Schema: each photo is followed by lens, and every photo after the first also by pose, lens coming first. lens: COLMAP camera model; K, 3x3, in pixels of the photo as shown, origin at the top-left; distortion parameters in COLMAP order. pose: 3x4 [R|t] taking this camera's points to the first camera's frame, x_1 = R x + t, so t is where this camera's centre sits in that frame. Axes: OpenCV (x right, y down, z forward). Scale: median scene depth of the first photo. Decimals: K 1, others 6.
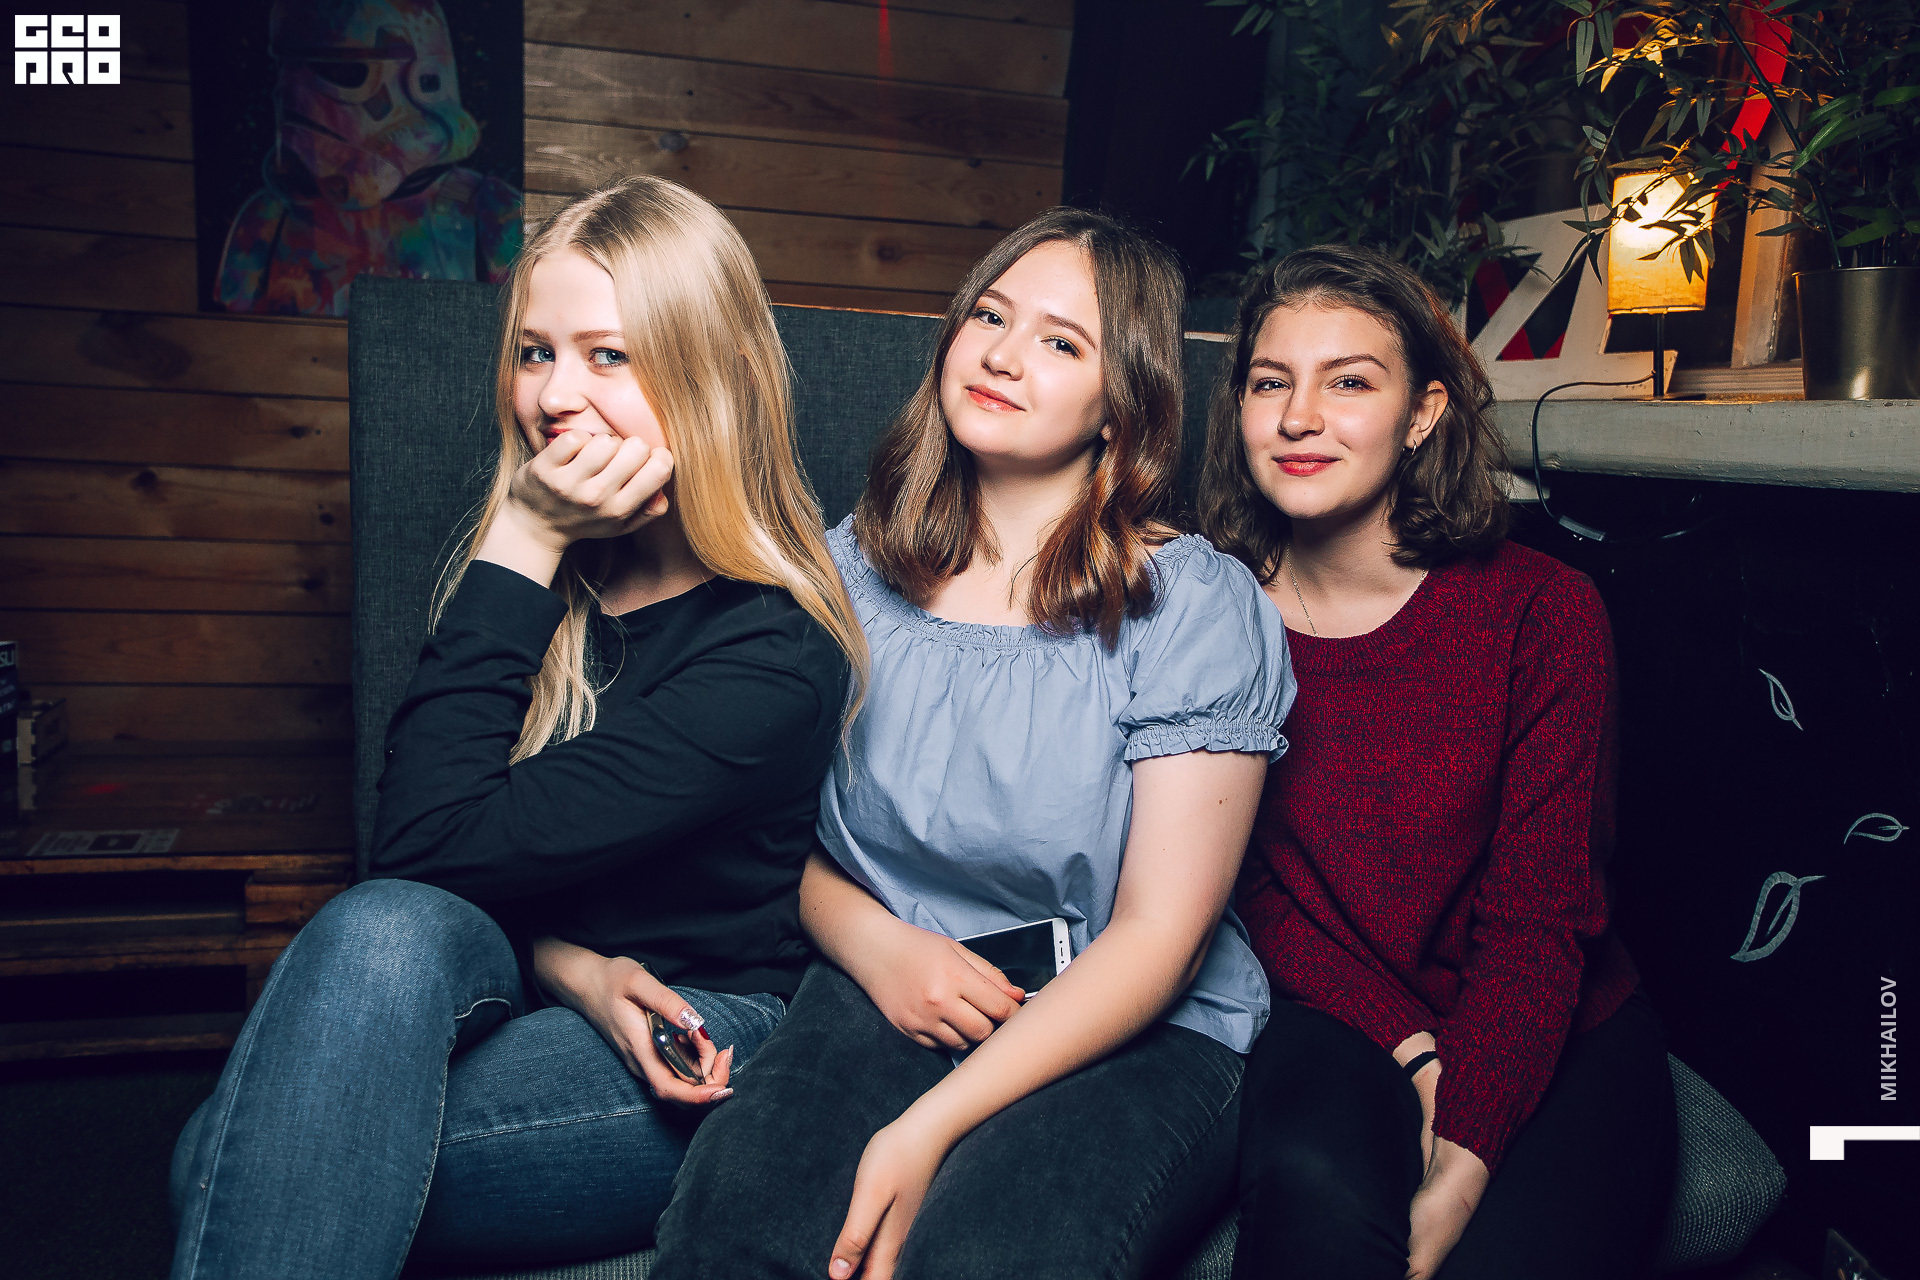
lens RADIAL K [[1664.0, 0, 960.0], [0, 1664.0, 640.0], [0, 0, 1]] dist [-0.064267, 0.107852]
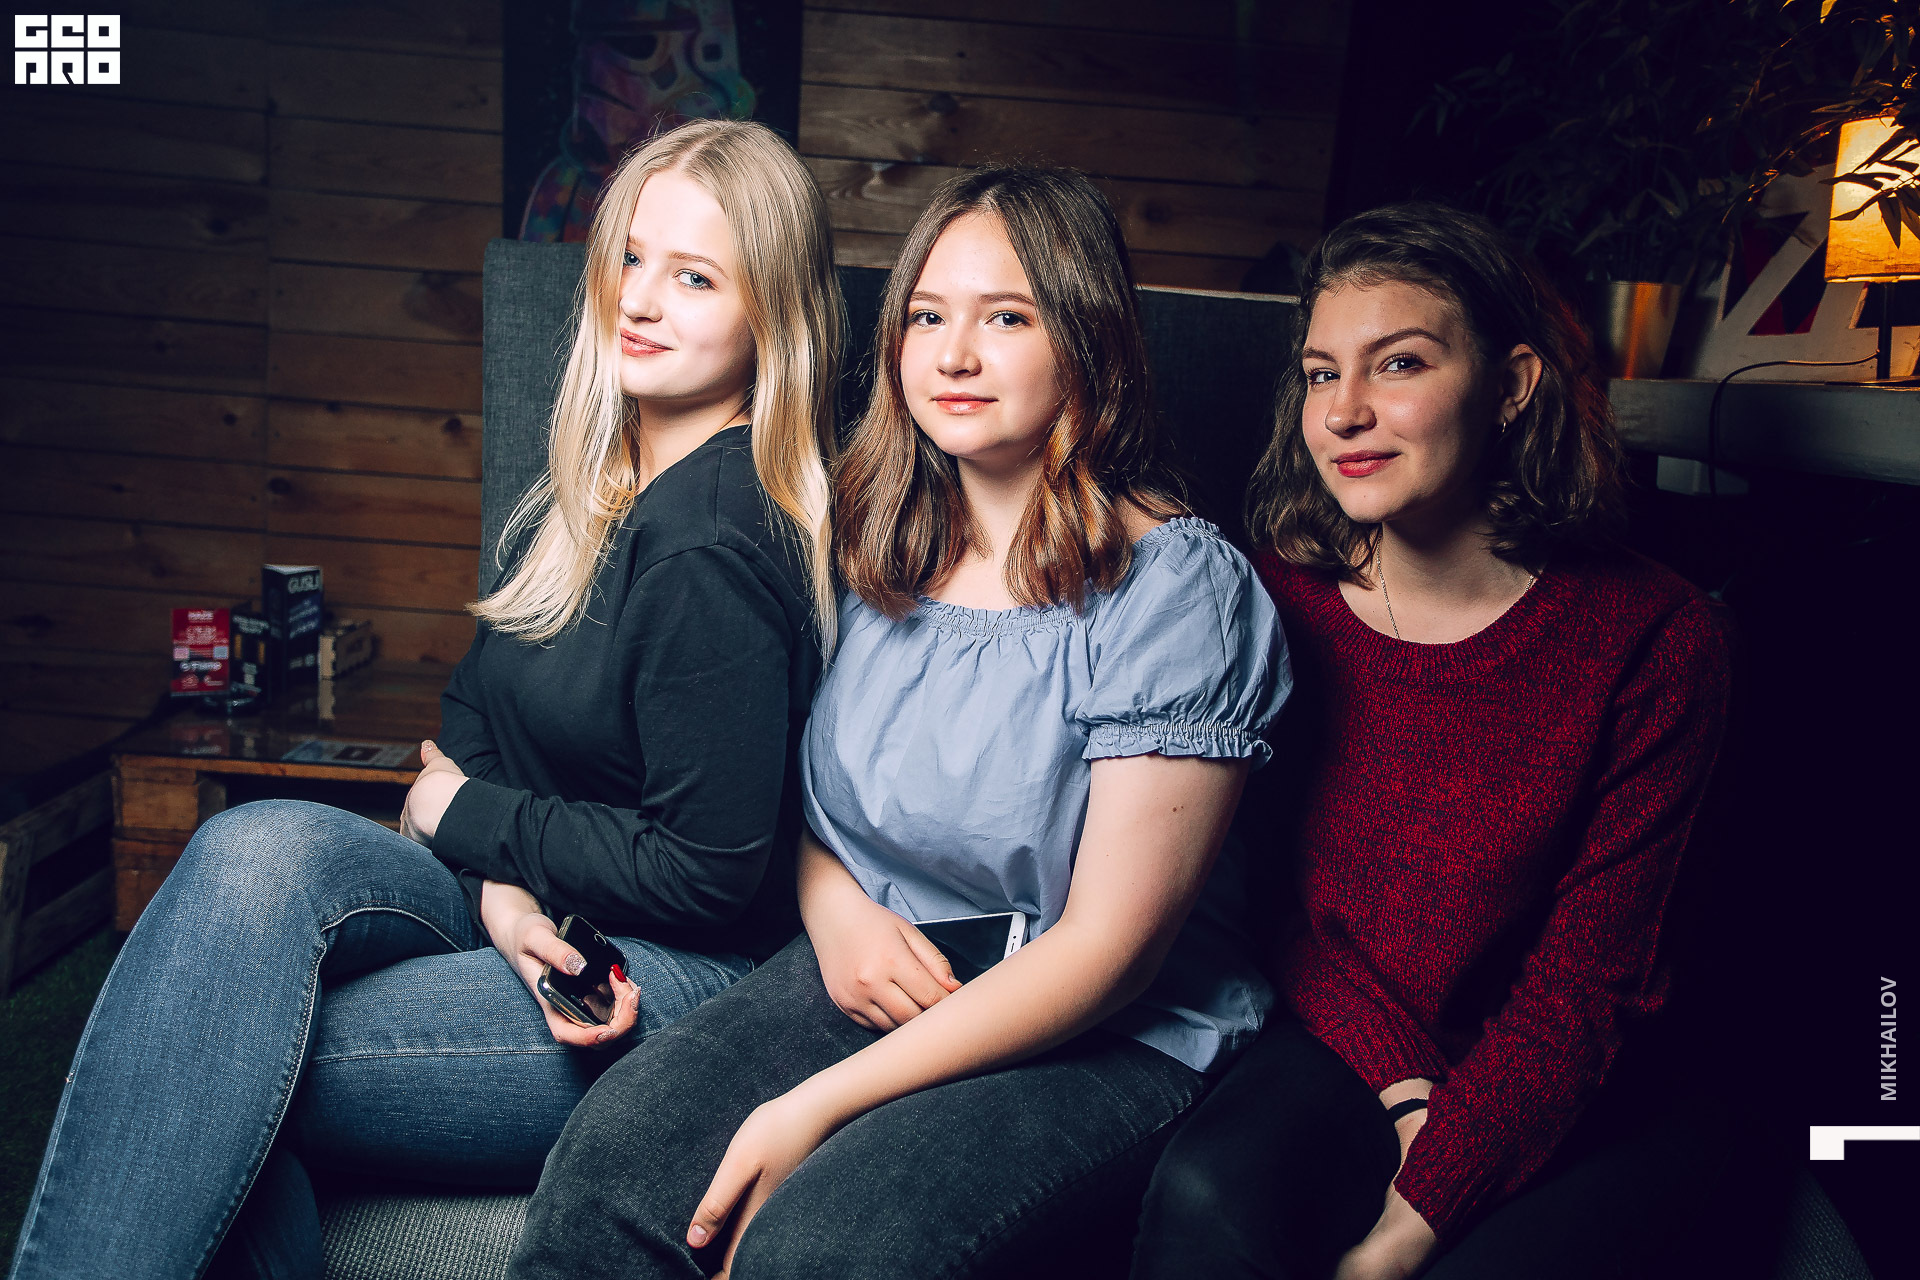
lens RADIAL K [[1664.0, 0, 960.0], [0, 1664.0, 640.0], [0, 0, 1]] dist [-0.064267, 0.107852]
pose [[0.961919, 0.062846, -0.266012, 0.143105], [-0.056806, 0.997924, 0.030346, -0.008578], [0.267367, -0.014079, 0.963492, 0.034106]]
